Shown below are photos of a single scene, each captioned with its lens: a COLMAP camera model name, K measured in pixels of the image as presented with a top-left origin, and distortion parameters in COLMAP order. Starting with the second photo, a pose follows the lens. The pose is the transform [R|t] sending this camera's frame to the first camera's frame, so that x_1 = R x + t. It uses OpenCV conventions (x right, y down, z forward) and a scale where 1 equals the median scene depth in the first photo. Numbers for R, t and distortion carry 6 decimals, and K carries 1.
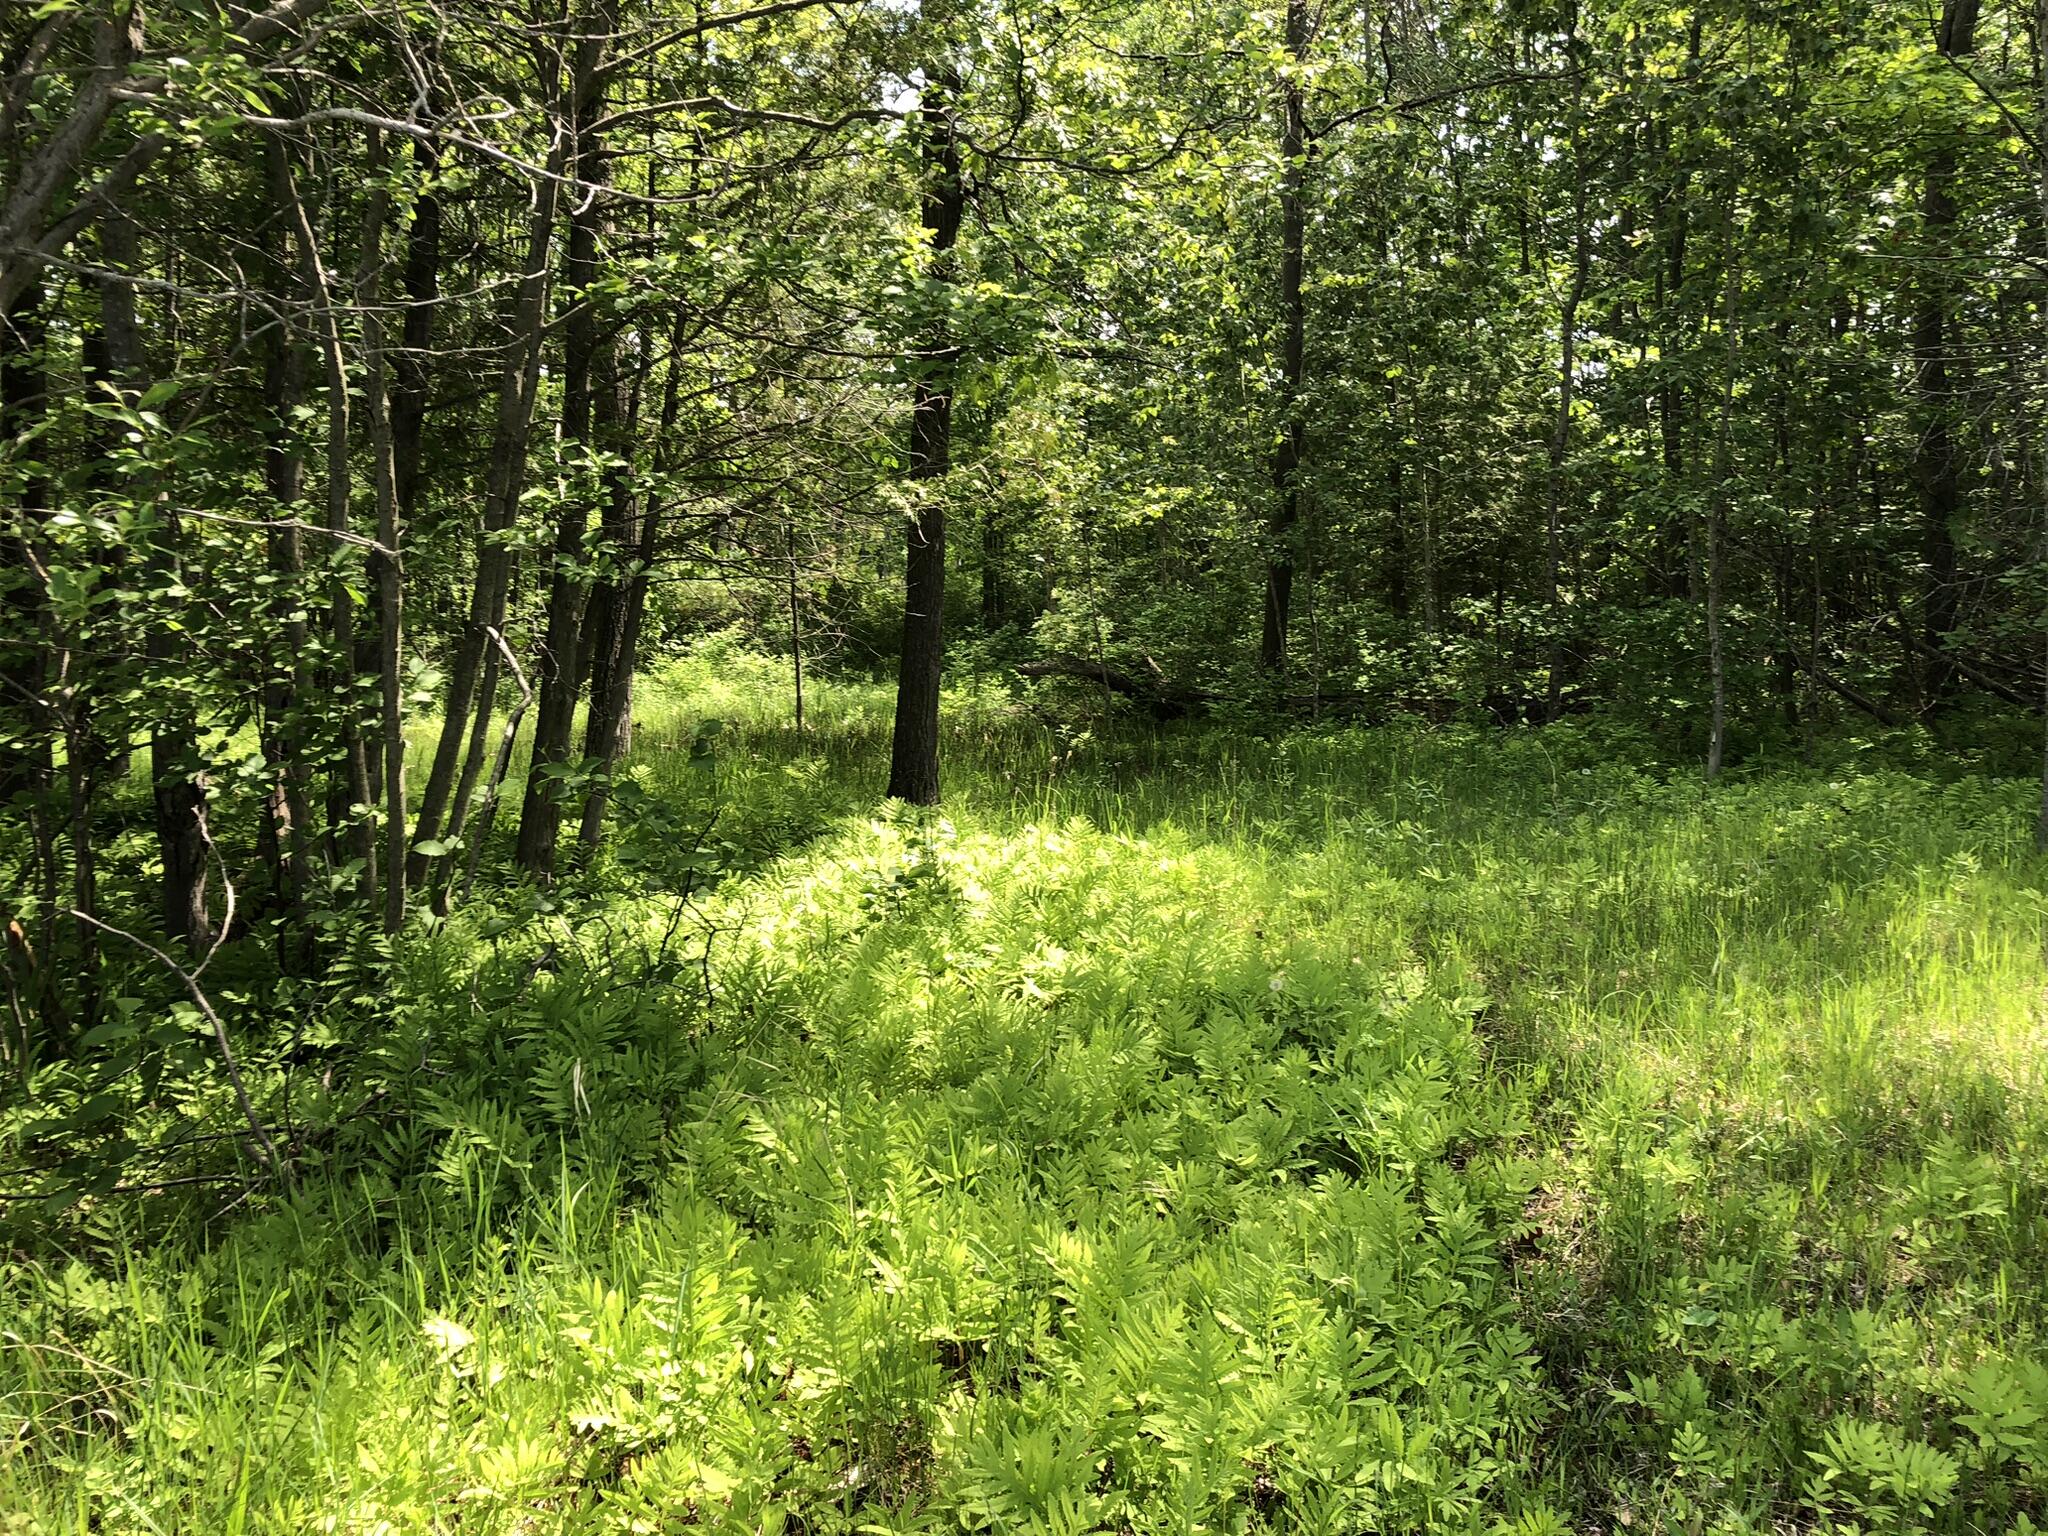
lens RADIAL K [[1641.8, 0, 1019.8], [0, 1641.8, 875.2], [0, 0, 1]] dist [0.016056, -0.014129]
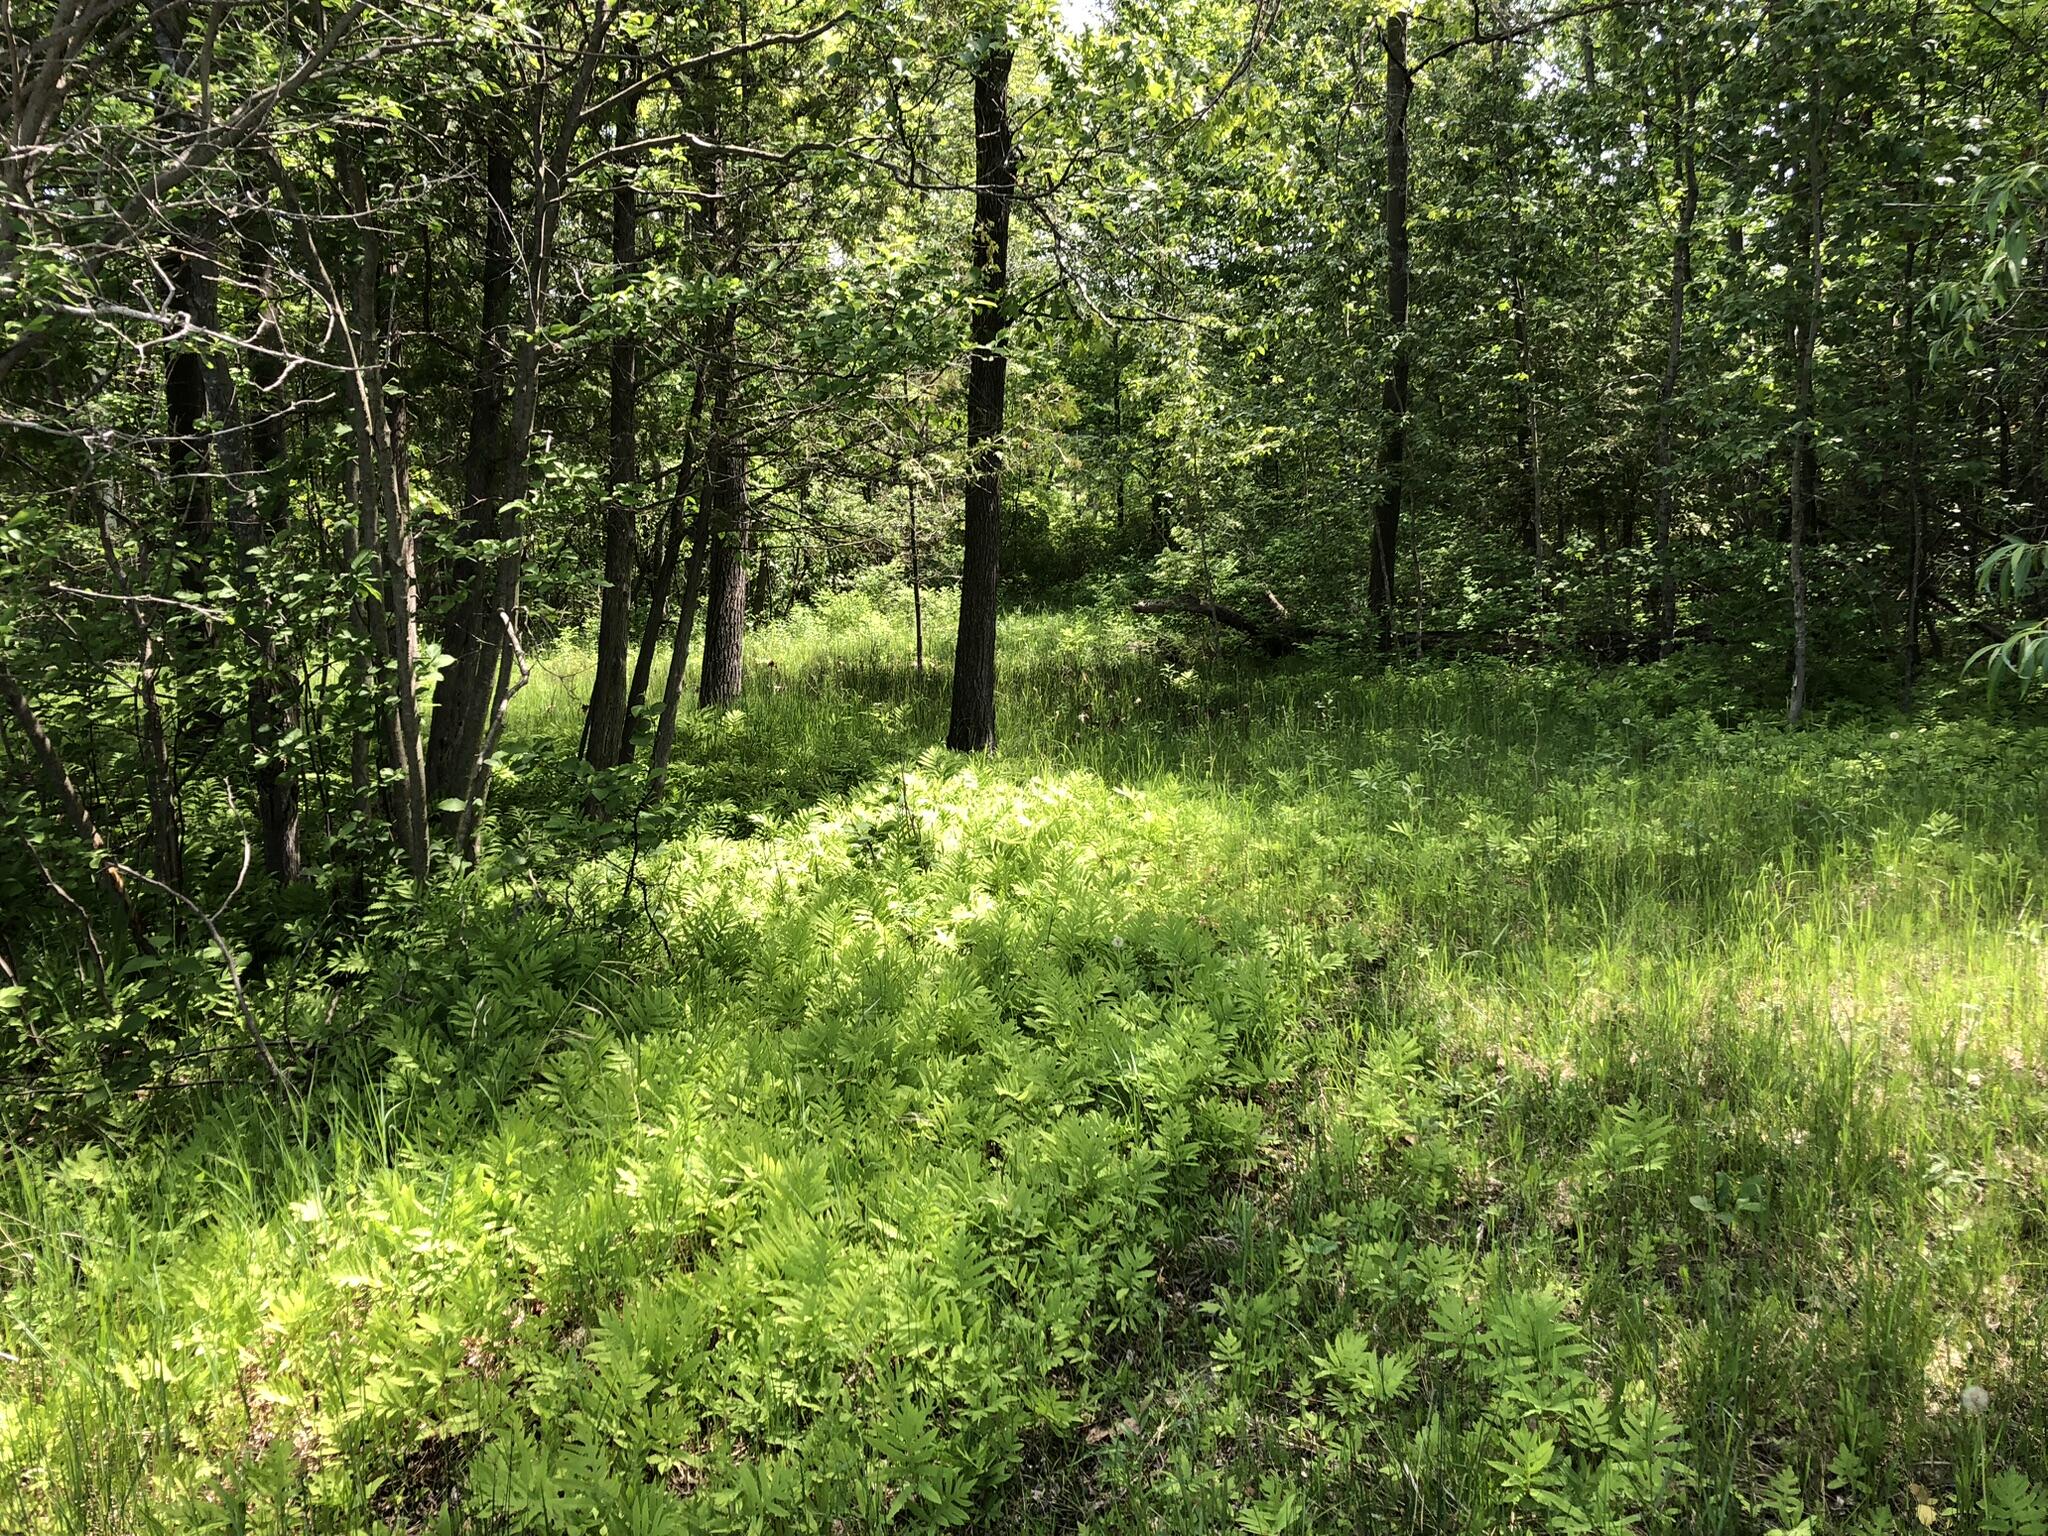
lens RADIAL K [[1641.8, 0, 1019.8], [0, 1641.8, 875.2], [0, 0, 1]] dist [0.016056, -0.014129]
pose [[0.989806, 0.016447, -0.141470, 0.108913], [-0.008971, 0.998537, 0.053321, -0.017004], [0.142140, -0.051508, 0.988505, -0.053158]]
